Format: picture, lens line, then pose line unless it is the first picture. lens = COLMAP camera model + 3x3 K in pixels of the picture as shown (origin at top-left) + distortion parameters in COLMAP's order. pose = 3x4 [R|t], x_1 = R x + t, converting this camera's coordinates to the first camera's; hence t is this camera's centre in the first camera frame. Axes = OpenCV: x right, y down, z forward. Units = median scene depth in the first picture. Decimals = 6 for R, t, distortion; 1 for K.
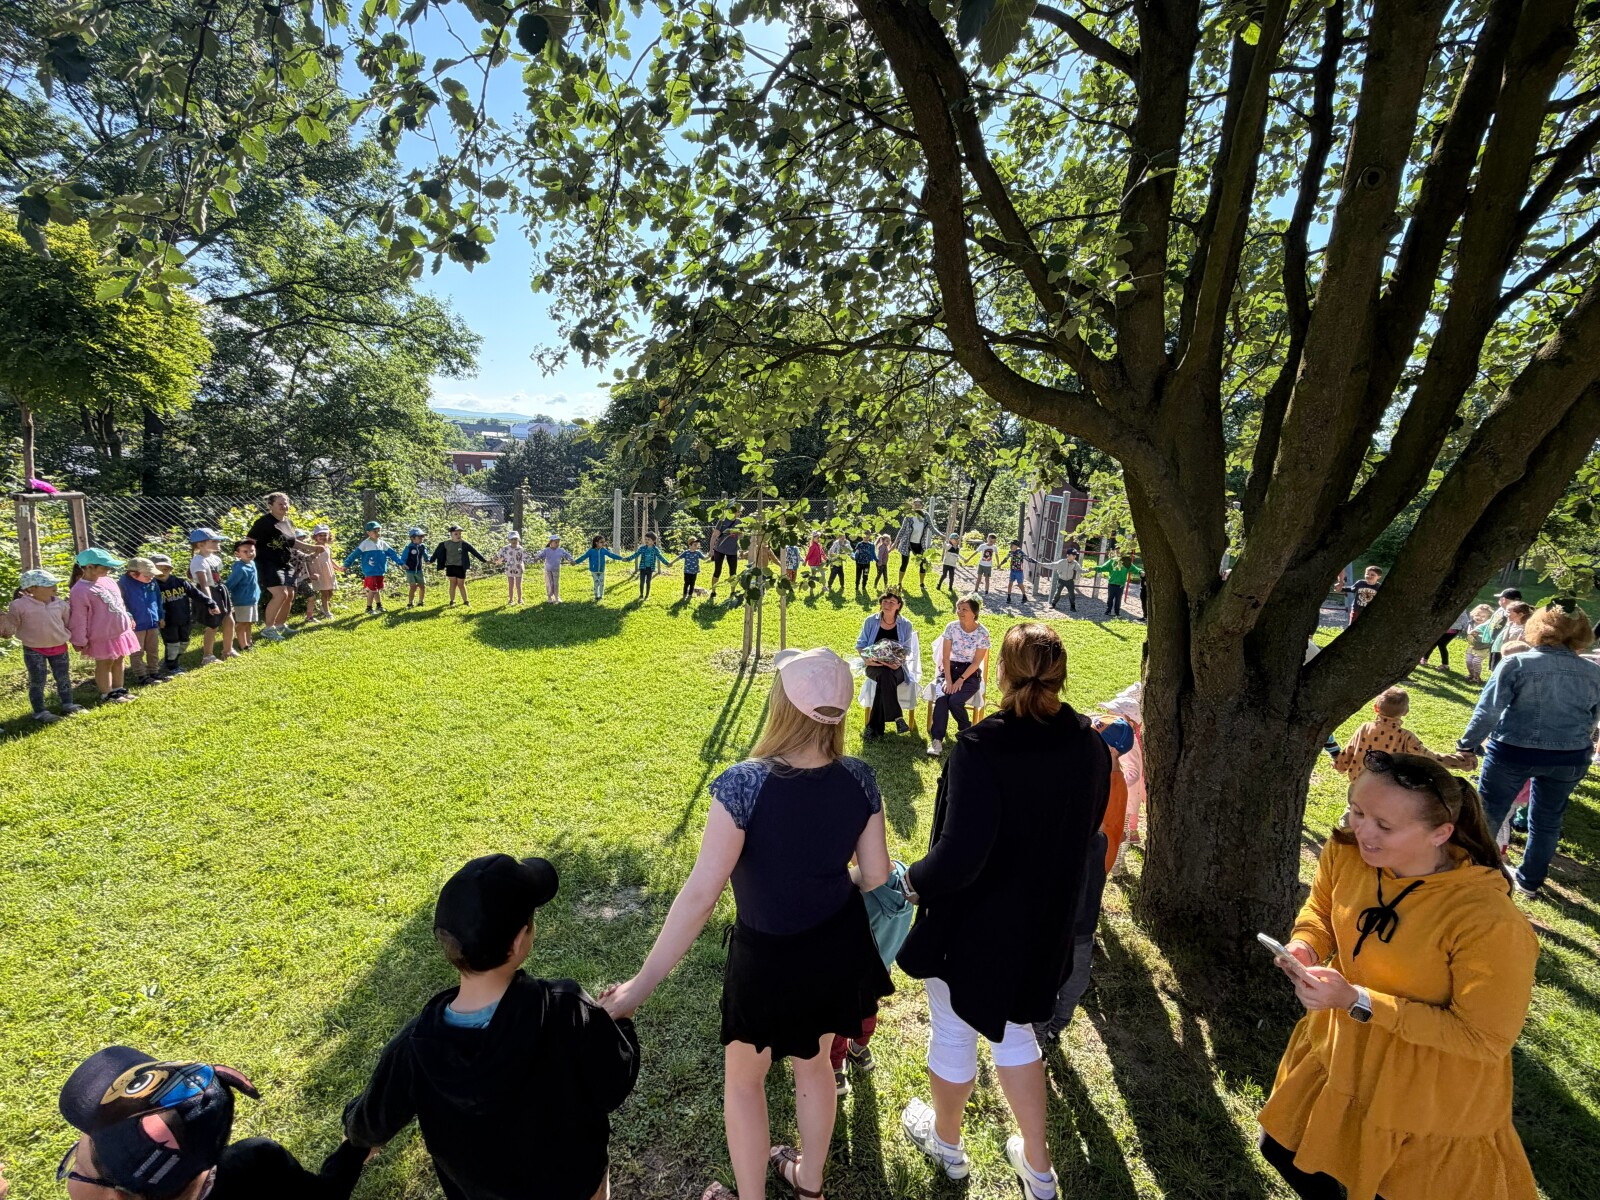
lens RADIAL K [[715.7, 0, 803.4], [0, 715.7, 594.3], [0, 0, 1]] dist [0.001685, 0.000089]
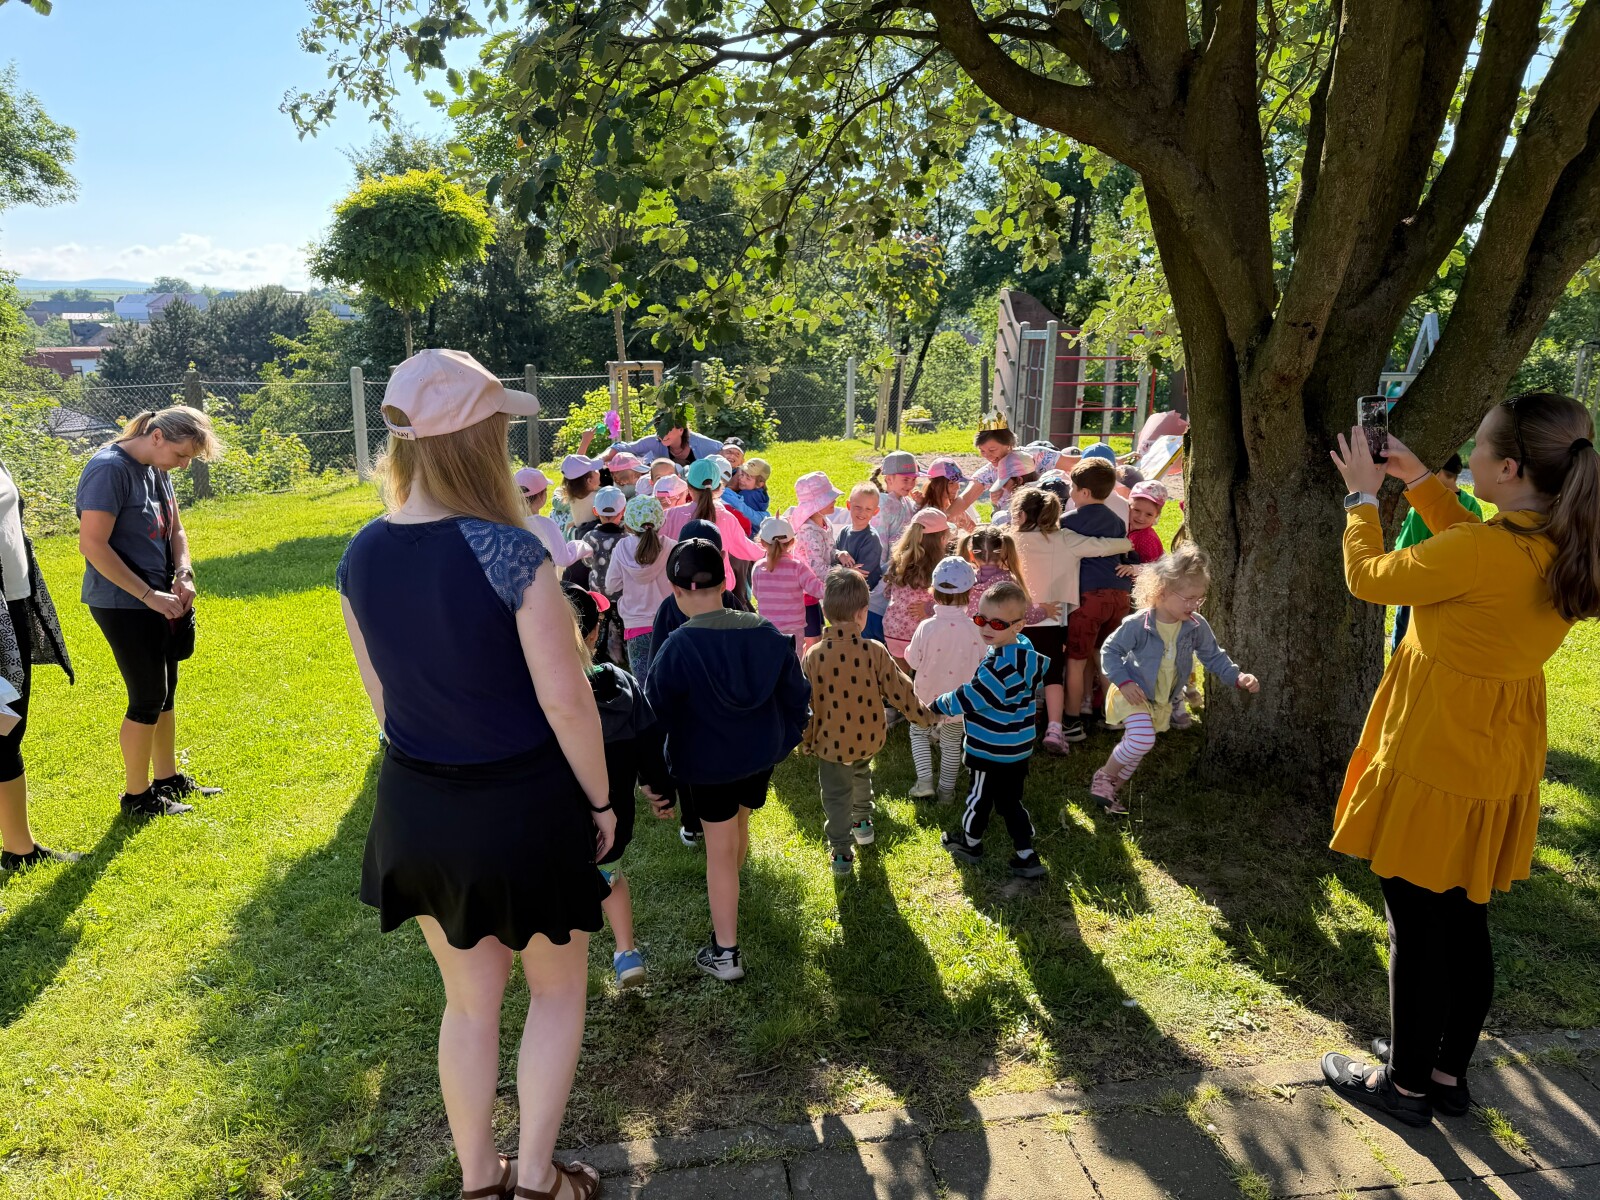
lens RADIAL K [[1129.2, 0, 804.5], [0, 1129.2, 587.0], [0, 0, 1]] dist [0.068468, -0.060703]
pose [[0.986855, -0.096075, 0.129952, -0.071625], [0.090483, 0.994727, 0.048290, 0.088651], [-0.133906, -0.035897, 0.990344, -0.116929]]
